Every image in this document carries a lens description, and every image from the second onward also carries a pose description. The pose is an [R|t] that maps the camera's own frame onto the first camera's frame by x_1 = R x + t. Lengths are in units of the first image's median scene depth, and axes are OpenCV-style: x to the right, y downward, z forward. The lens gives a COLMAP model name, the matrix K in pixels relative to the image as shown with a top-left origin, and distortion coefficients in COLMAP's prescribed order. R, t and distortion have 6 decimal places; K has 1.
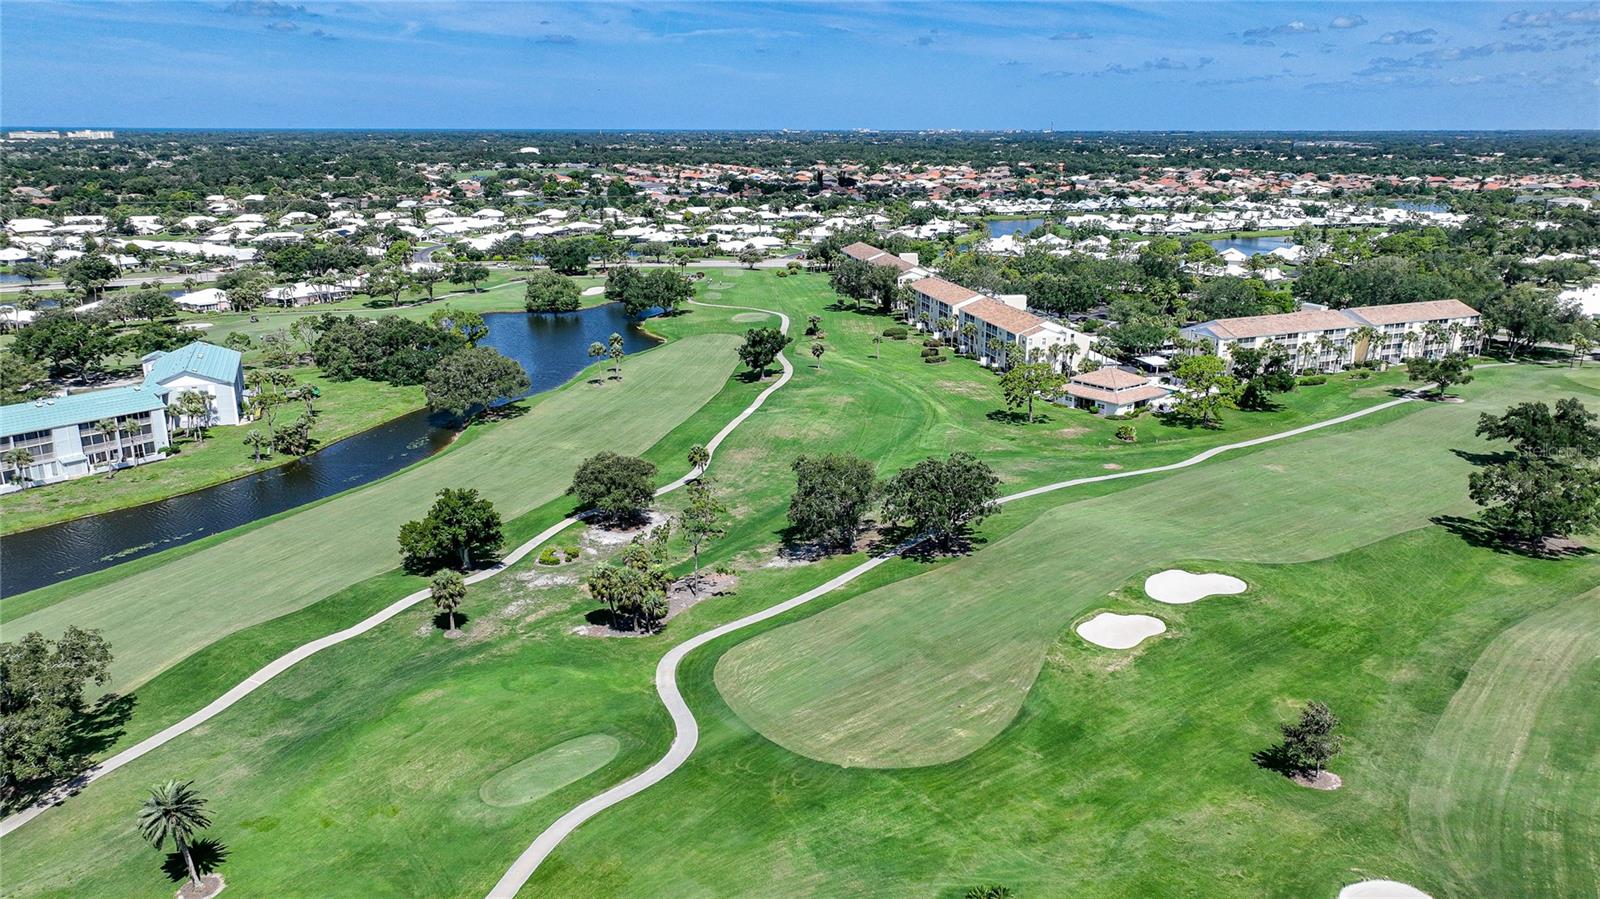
lens RADIAL K [[1149.5, 0, 799.5], [0, 1149.5, 441.7], [0, 0, 1]] dist [0.002969, 0.007013]
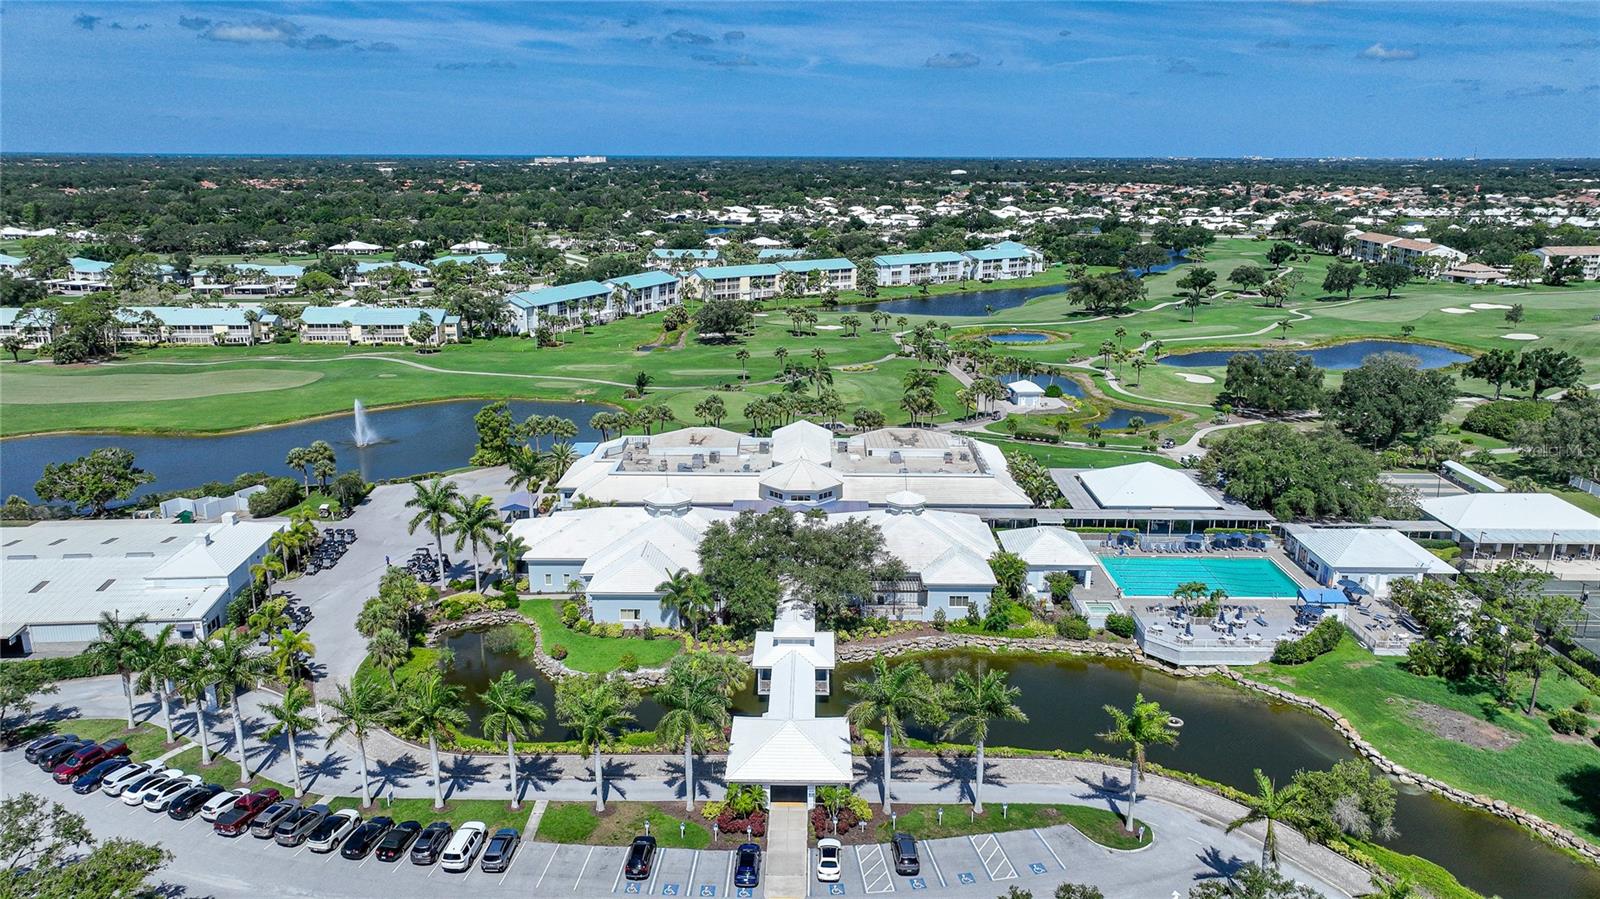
lens RADIAL K [[1149.5, 0, 803.7], [0, 1149.5, 453.0], [0, 0, 1]] dist [0.002969, 0.007013]
pose [[0.953338, 0.076521, -0.292047, -0.032919], [-0.080443, 0.996758, -0.001425, 0.052027], [0.290991, 0.024852, 0.956403, -0.177413]]
